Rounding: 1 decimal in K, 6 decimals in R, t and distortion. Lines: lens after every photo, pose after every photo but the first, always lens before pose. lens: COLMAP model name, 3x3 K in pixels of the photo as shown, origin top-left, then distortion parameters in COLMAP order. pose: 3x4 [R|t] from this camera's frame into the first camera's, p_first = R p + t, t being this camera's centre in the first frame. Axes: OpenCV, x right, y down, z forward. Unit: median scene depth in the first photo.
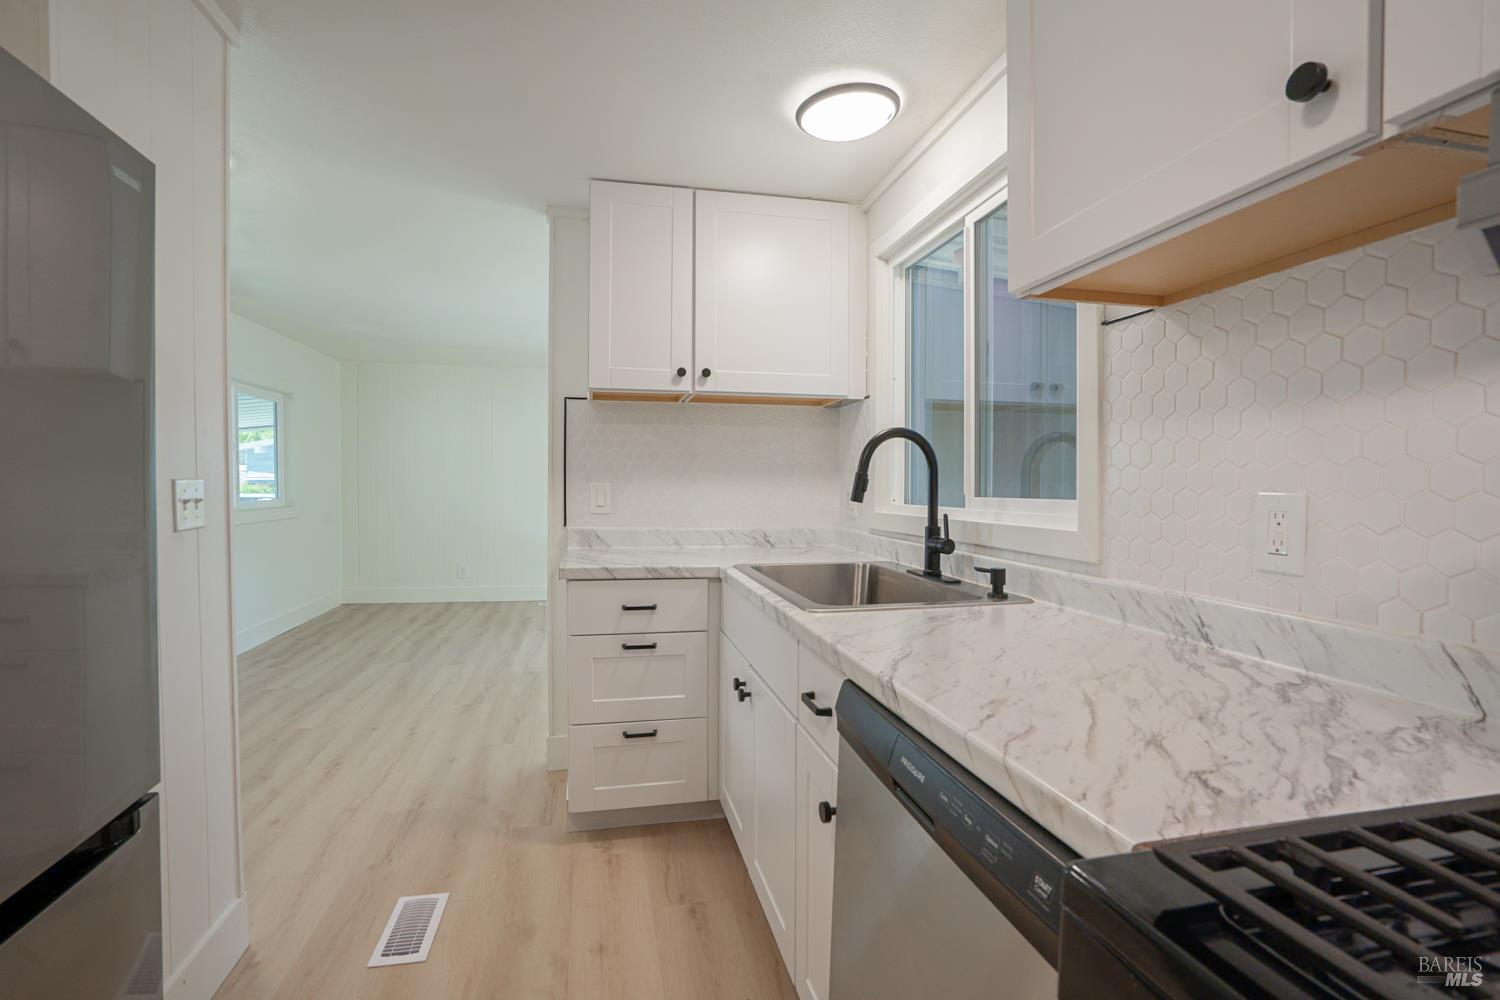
lens RADIAL K [[704.4, 0, 750.0], [0, 704.4, 500.0], [0, 0, 1]] dist [-0.067897, 0.030698]
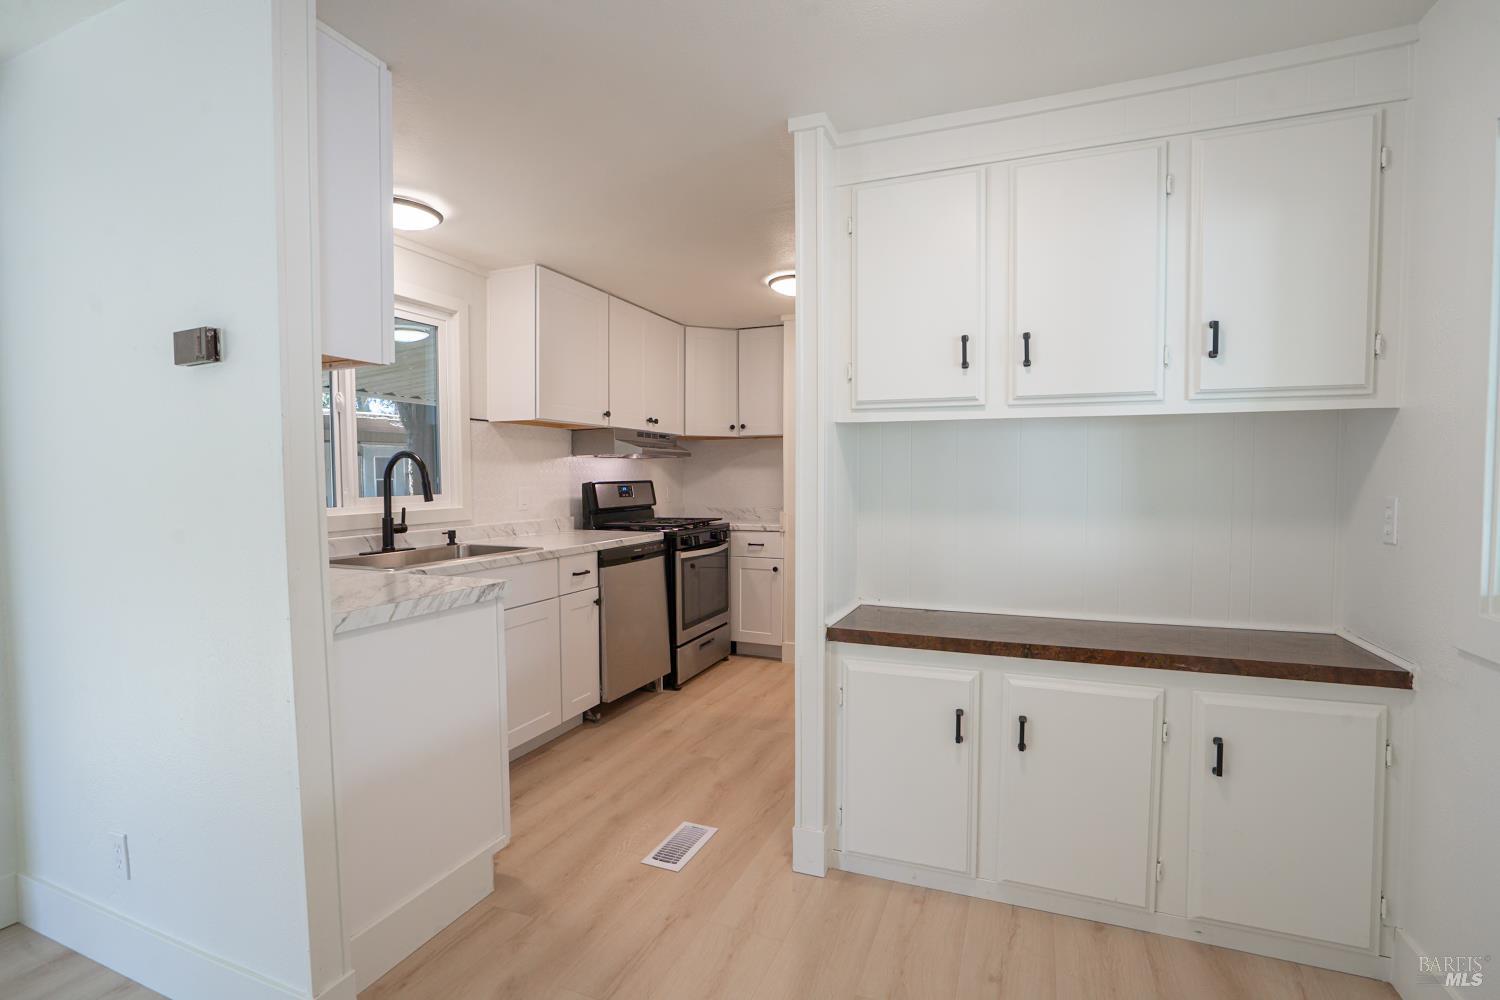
lens RADIAL K [[701.2, 0, 747.2], [0, 701.2, 501.8], [0, 0, 1]] dist [-0.066424, 0.030225]
pose [[-0.822032, -0.019414, 0.569110, -1.041006], [0.017023, 0.998134, 0.058637, -0.059705], [-0.569186, 0.057889, -0.820168, 1.541374]]
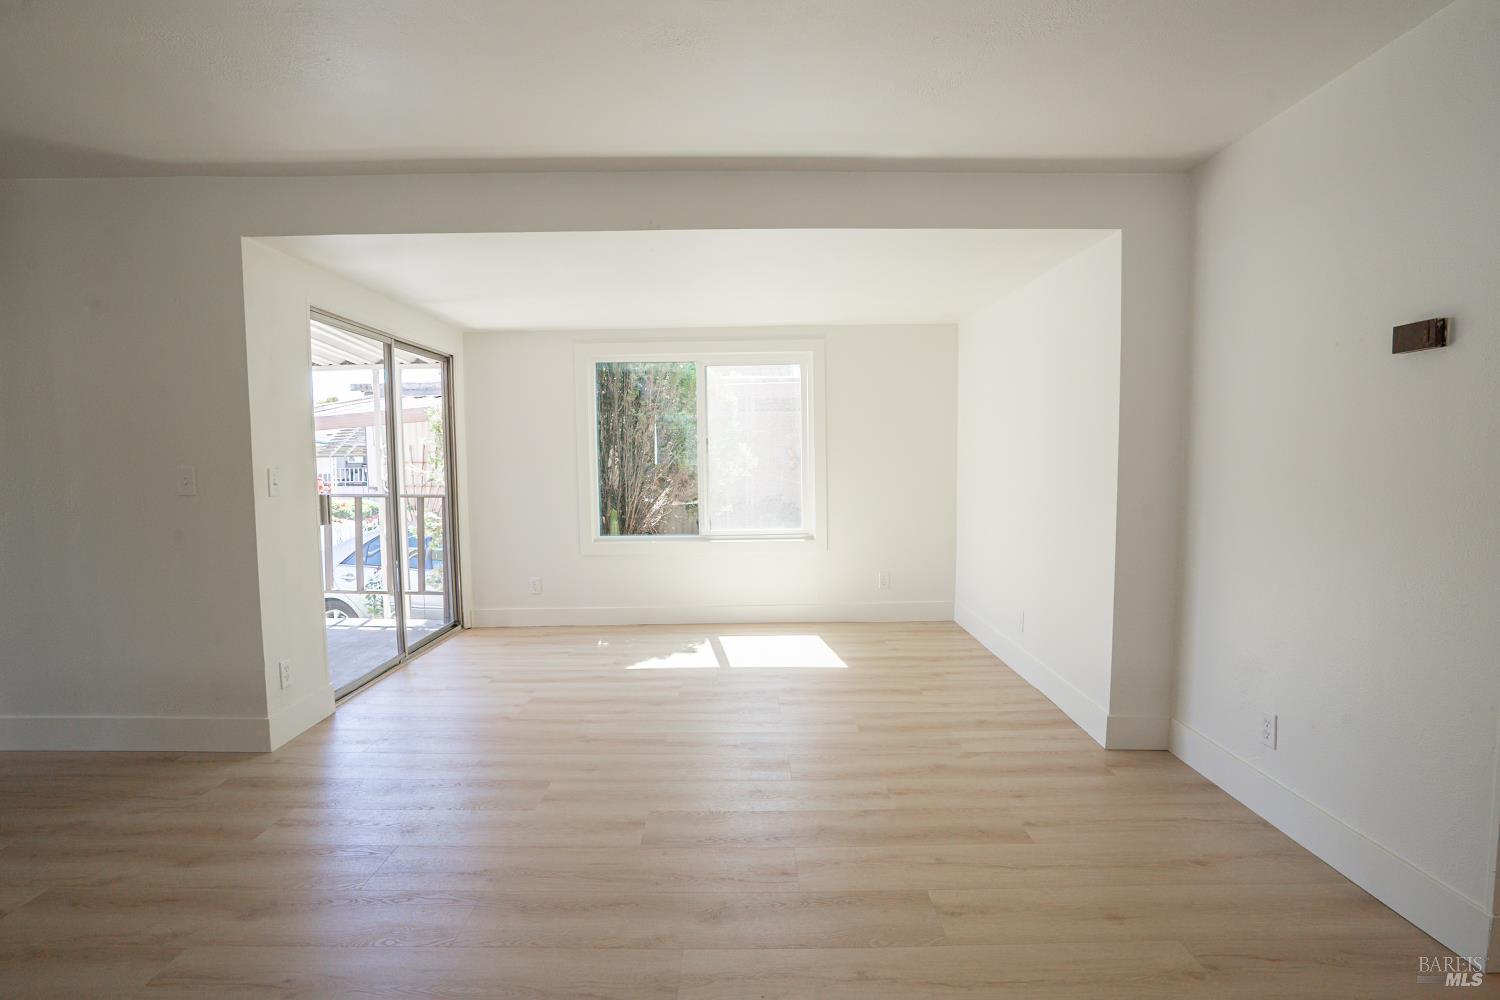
lens RADIAL K [[701.2, 0, 747.2], [0, 701.2, 501.8], [0, 0, 1]] dist [-0.066424, 0.030225]
pose [[0.211143, -0.076156, 0.974484, -1.165849], [0.027742, 0.997025, 0.071907, -0.066050], [-0.977061, 0.011851, 0.212627, 1.881450]]
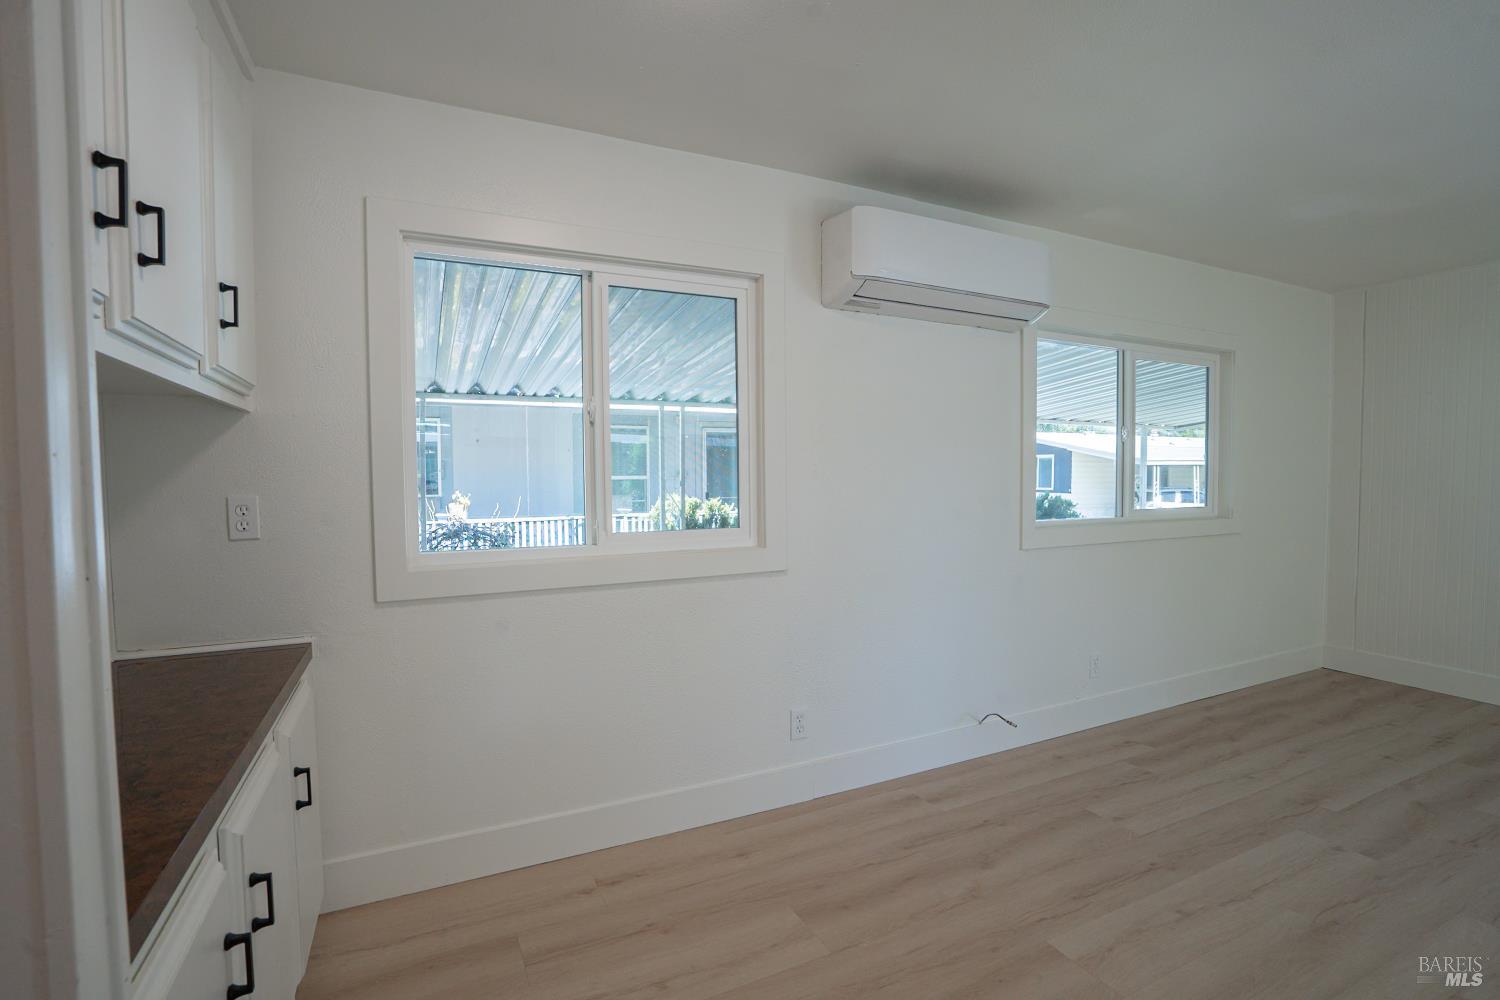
lens RADIAL K [[697.1, 0, 745.9], [0, 697.1, 501.1], [0, 0, 1]] dist [-0.009740, 0.000560]
pose [[0.245265, 0.032833, -0.968900, -0.282492], [-0.019853, 0.999387, 0.028841, -0.041251], [0.969253, 0.012162, 0.245767, 0.897757]]
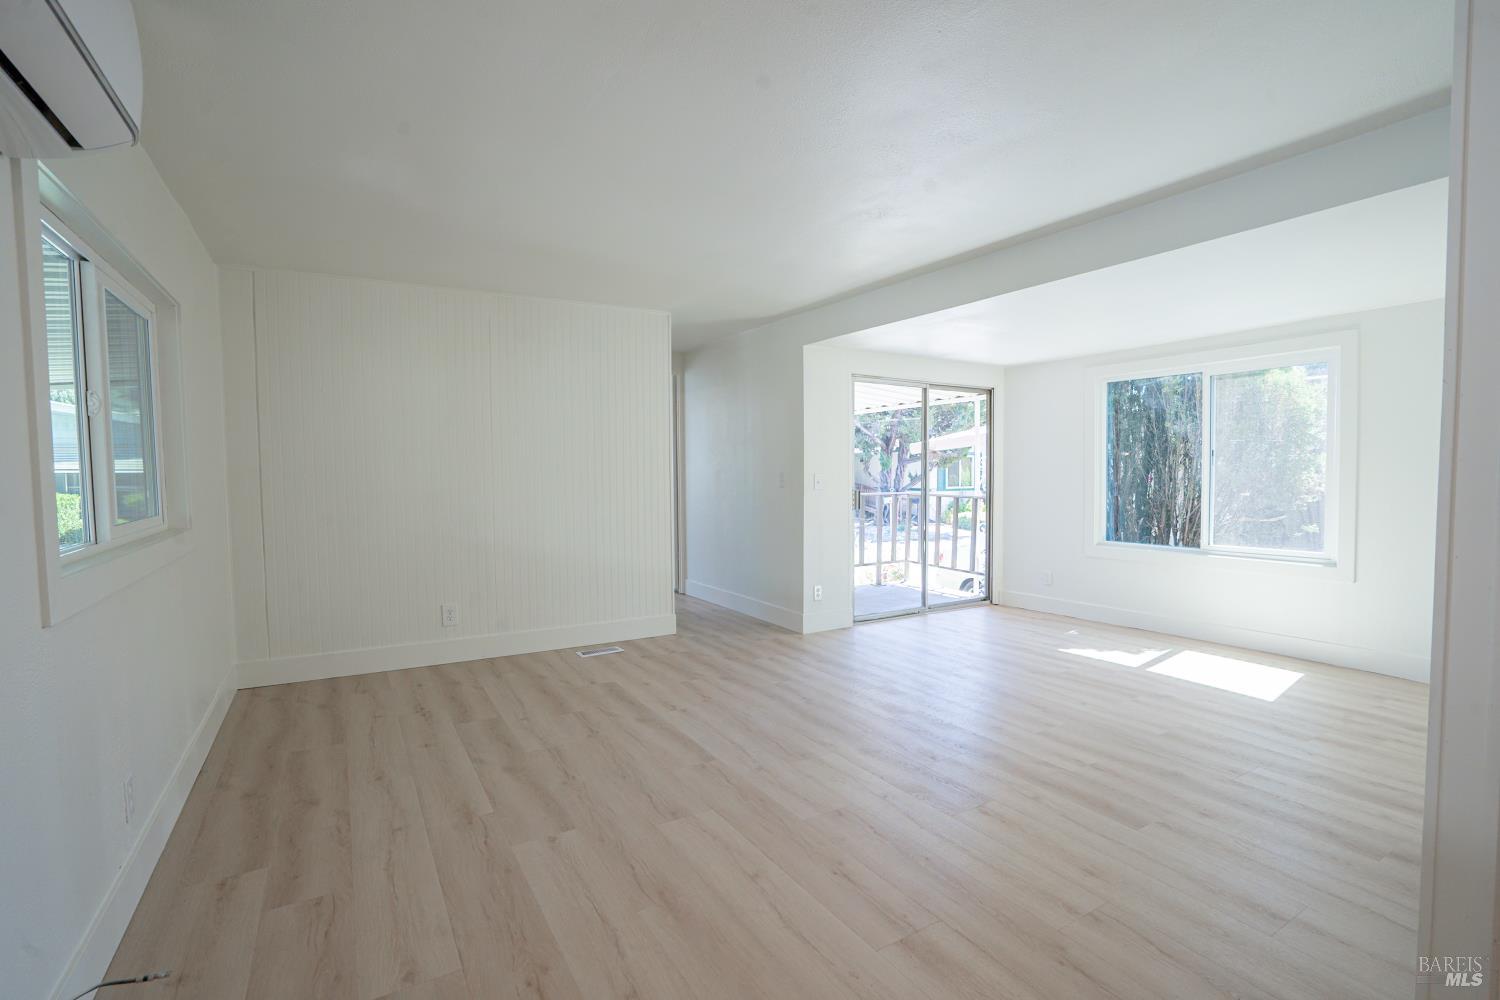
lens RADIAL K [[701.2, 0, 747.2], [0, 701.2, 501.8], [0, 0, 1]] dist [-0.066424, 0.030225]
pose [[0.948945, -0.027629, 0.314228, -1.042654], [0.019498, 0.999390, 0.028991, -0.040305], [-0.314838, -0.021384, 0.948905, 0.953007]]
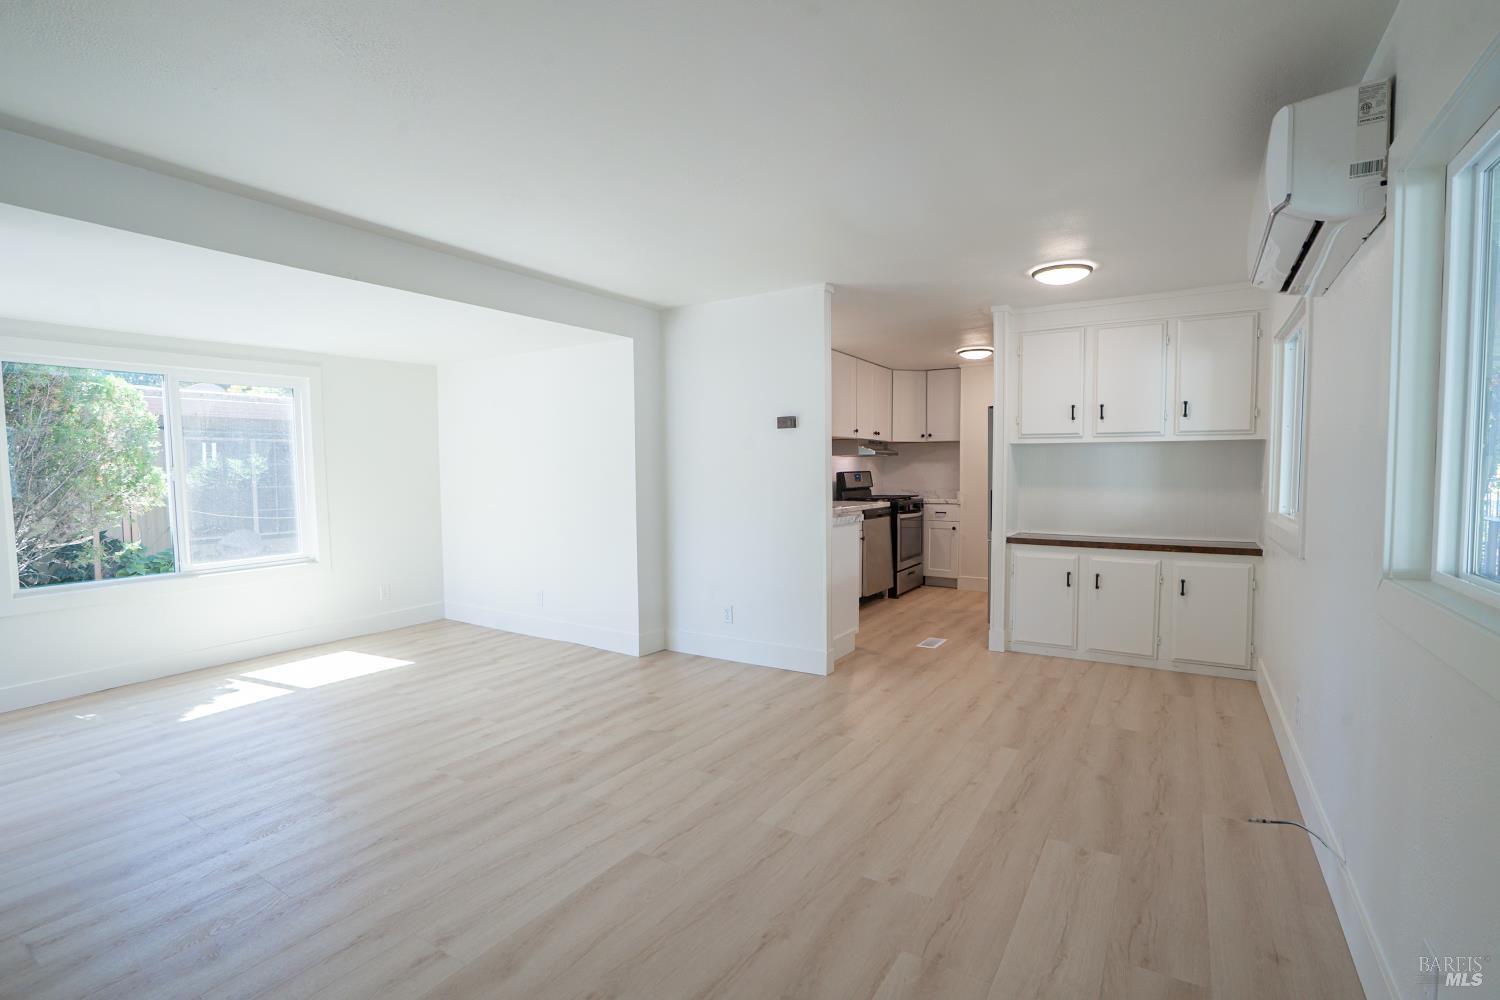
lens RADIAL K [[701.2, 0, 747.2], [0, 701.2, 501.8], [0, 0, 1]] dist [-0.066424, 0.030225]
pose [[-0.711038, -0.031894, 0.702430, -1.488600], [0.021318, 0.997534, 0.066873, -0.092199], [-0.702831, 0.062524, -0.708604, 2.698546]]
